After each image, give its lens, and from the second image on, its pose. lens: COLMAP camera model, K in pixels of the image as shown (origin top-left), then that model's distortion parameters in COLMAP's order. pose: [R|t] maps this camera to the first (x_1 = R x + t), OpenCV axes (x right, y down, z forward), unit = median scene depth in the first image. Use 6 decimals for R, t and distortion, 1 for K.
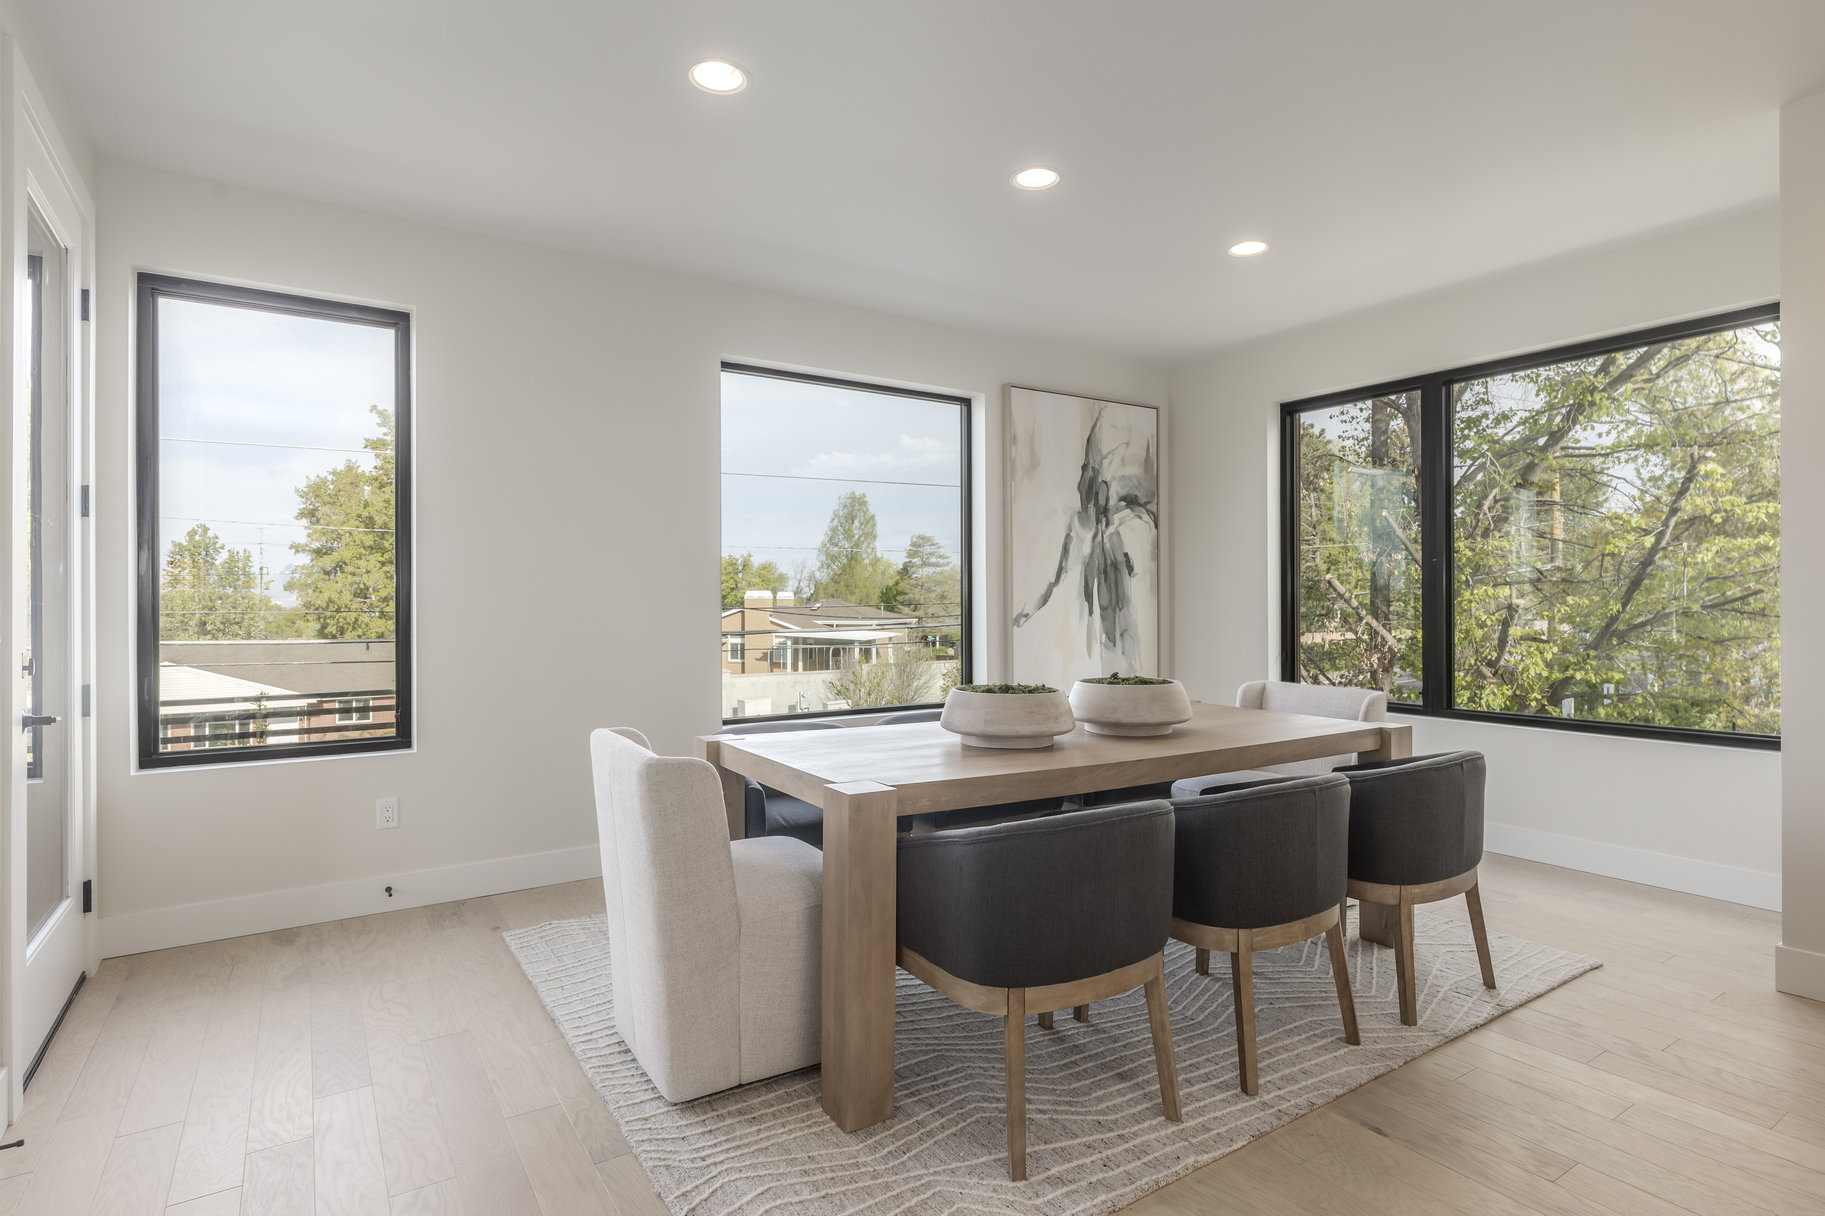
lens RADIAL K [[937.6, 0, 904.8], [0, 937.6, 616.0], [0, 0, 1]] dist [-0.000145, 0.000028]
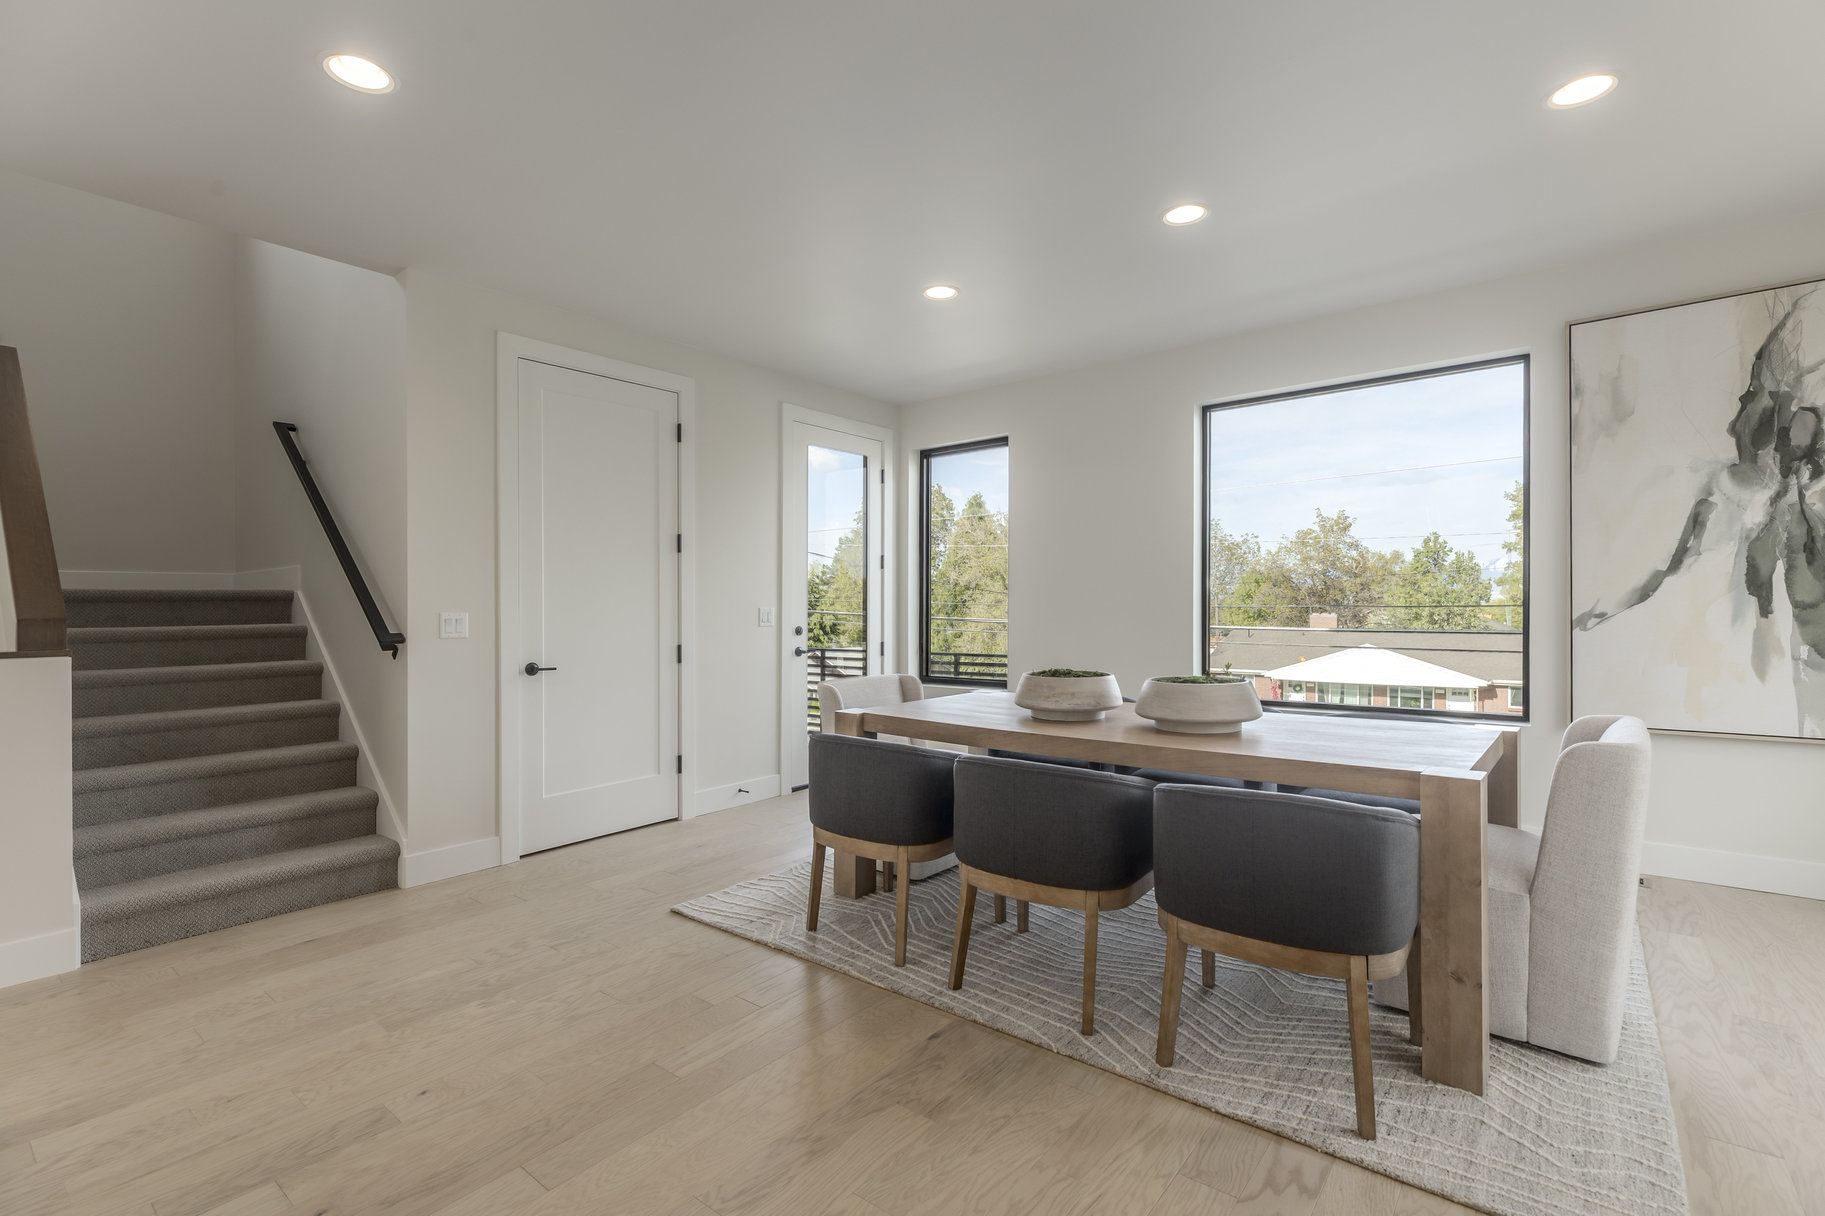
lens RADIAL K [[832.4, 0, 905.5], [0, 832.4, 605.8], [0, 0, 1]] dist [0.001736, -0.000045]
pose [[0.295003, -0.000464, -0.955496, 0.583172], [-0.001969, 0.999997, -0.001094, -0.006070], [0.955494, 0.002204, 0.295001, 0.242044]]
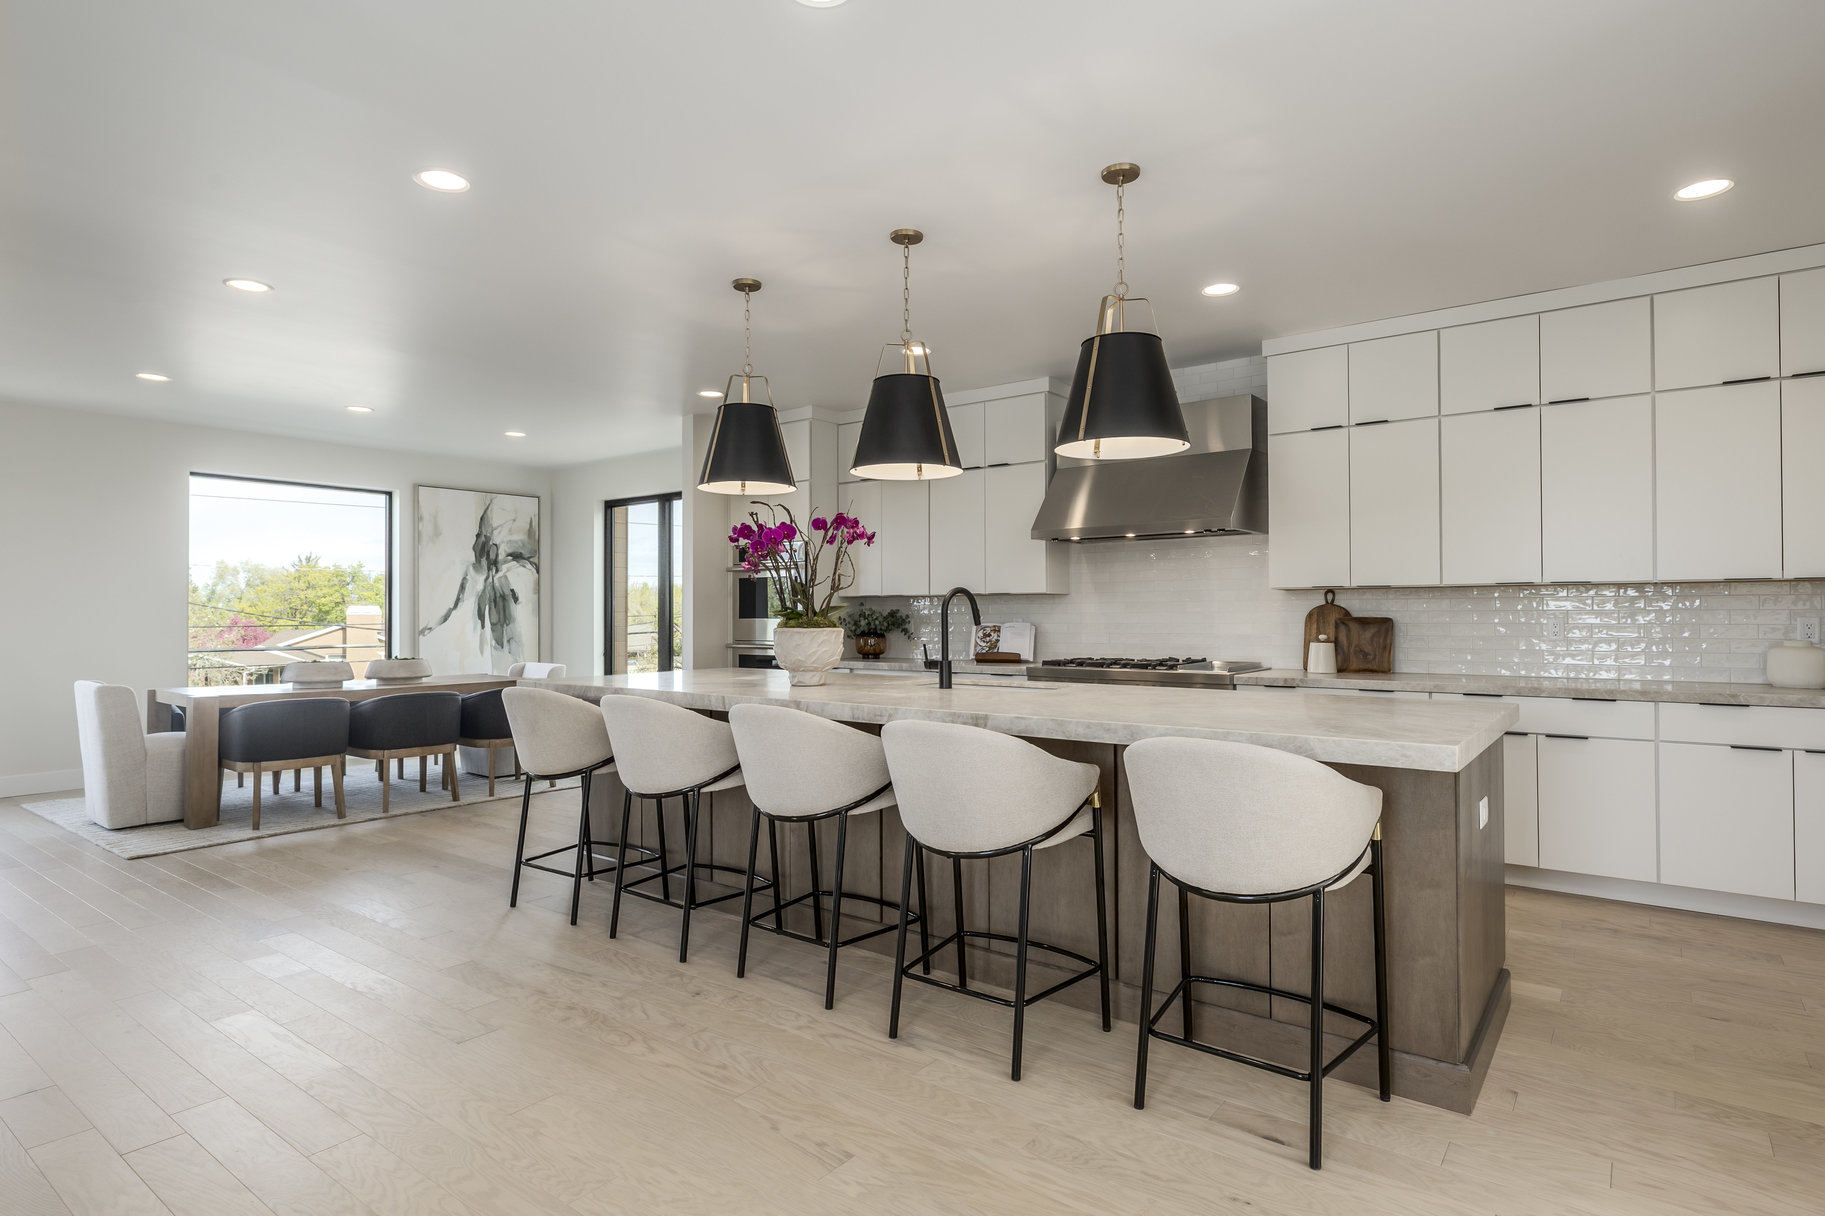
lens RADIAL K [[973.1, 0, 916.8], [0, 973.1, 606.6], [0, 0, 1]] dist [0.001426, -0.001037]
pose [[0.941017, 0.002602, 0.338350, 0.331340], [0.006157, 0.999673, -0.024812, 0.007624], [-0.338304, 0.025431, 0.940693, -0.796819]]
